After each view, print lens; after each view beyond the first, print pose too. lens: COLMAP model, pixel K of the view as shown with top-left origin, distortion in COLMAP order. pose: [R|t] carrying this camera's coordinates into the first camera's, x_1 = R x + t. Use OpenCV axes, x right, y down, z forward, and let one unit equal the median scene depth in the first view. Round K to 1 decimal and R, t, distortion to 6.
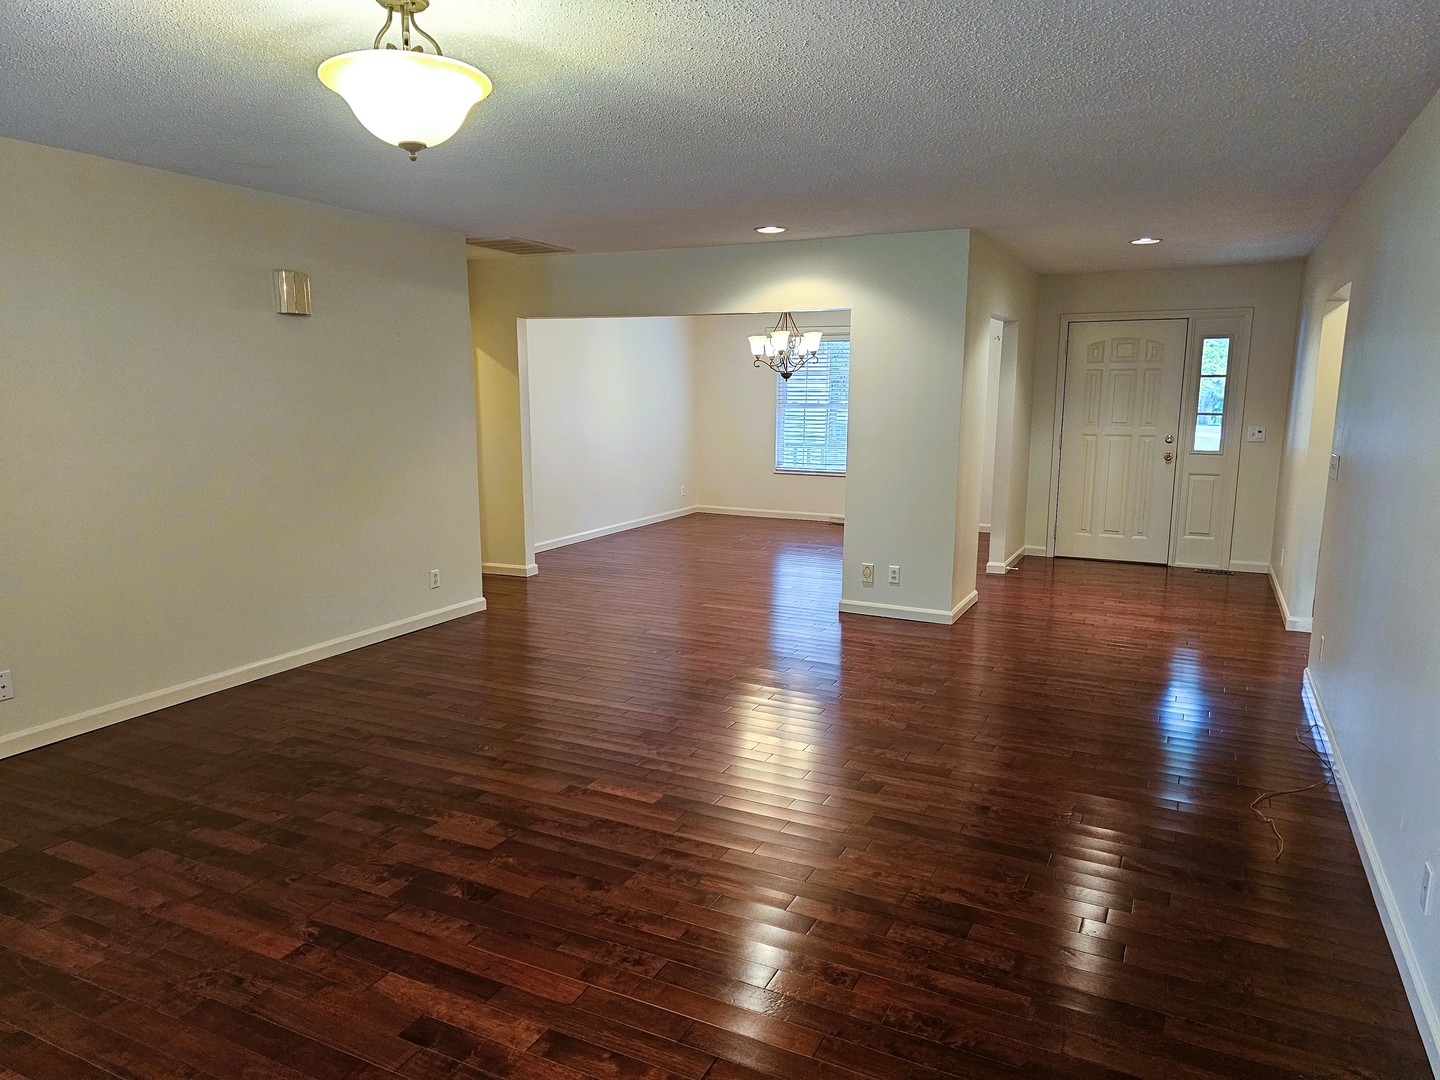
lens RADIAL K [[961.5, 0, 719.7], [0, 961.5, 553.3], [0, 0, 1]] dist [0.060550, -0.054868]
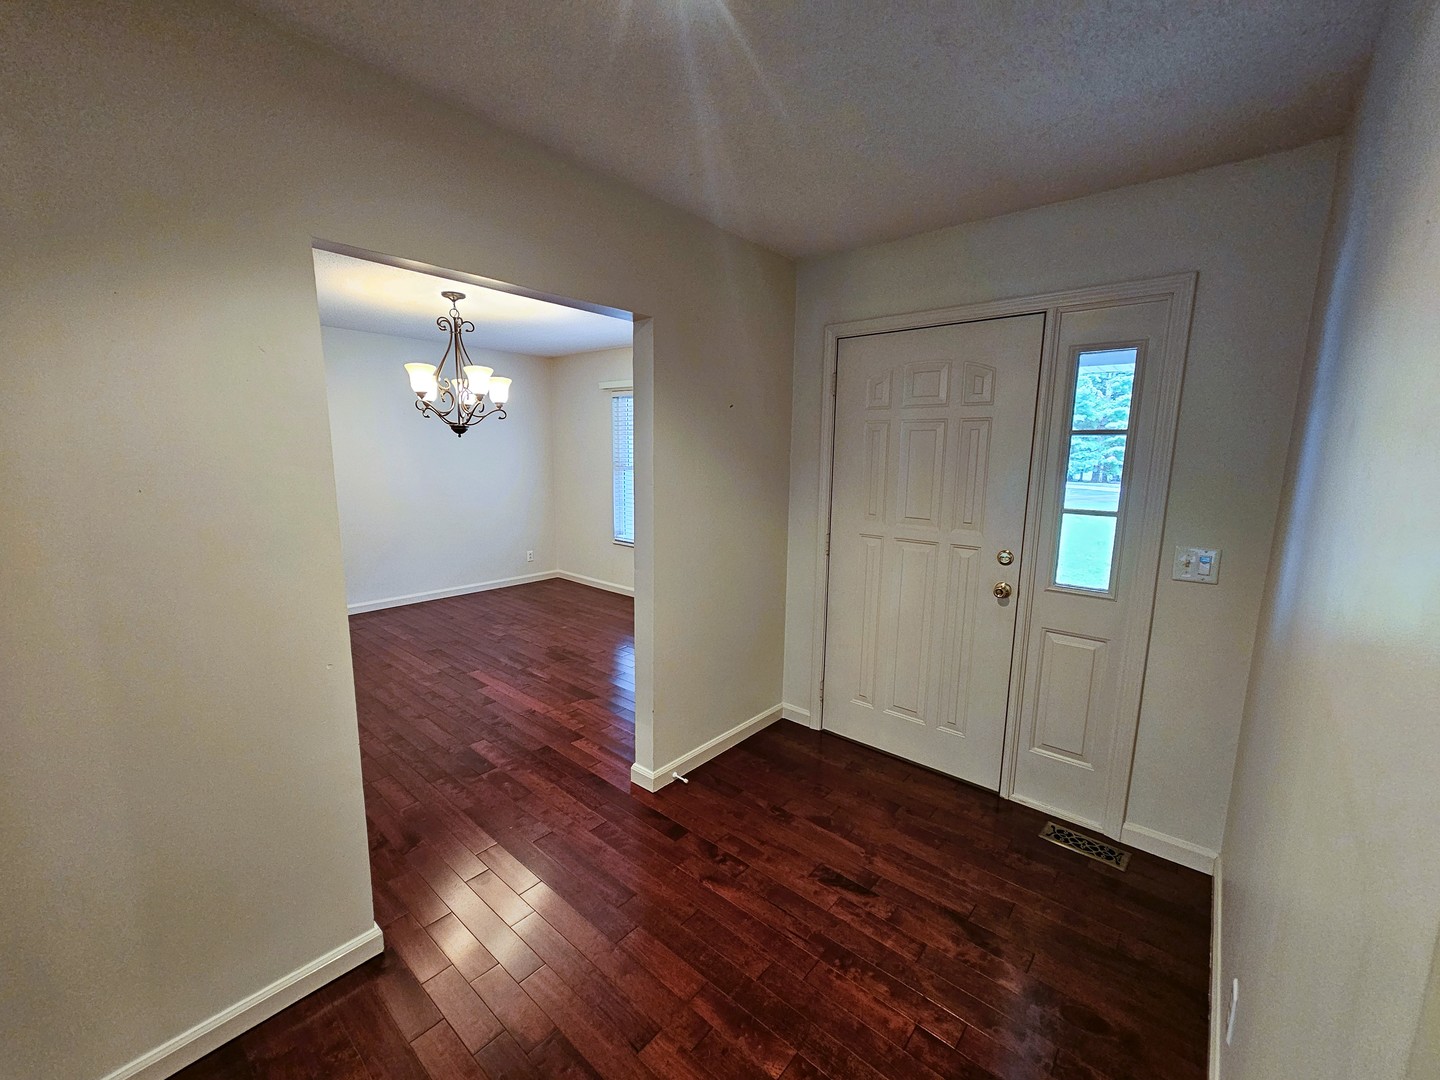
lens RADIAL K [[587.0, 0, 722.2], [0, 587.0, 544.8], [0, 0, 1]] dist [-0.000563, 0.000021]
pose [[0.969644, 0.051650, -0.239003, 0.392174], [-0.056039, 0.998361, -0.011603, -0.111865], [0.238012, 0.024644, 0.970949, 0.667614]]
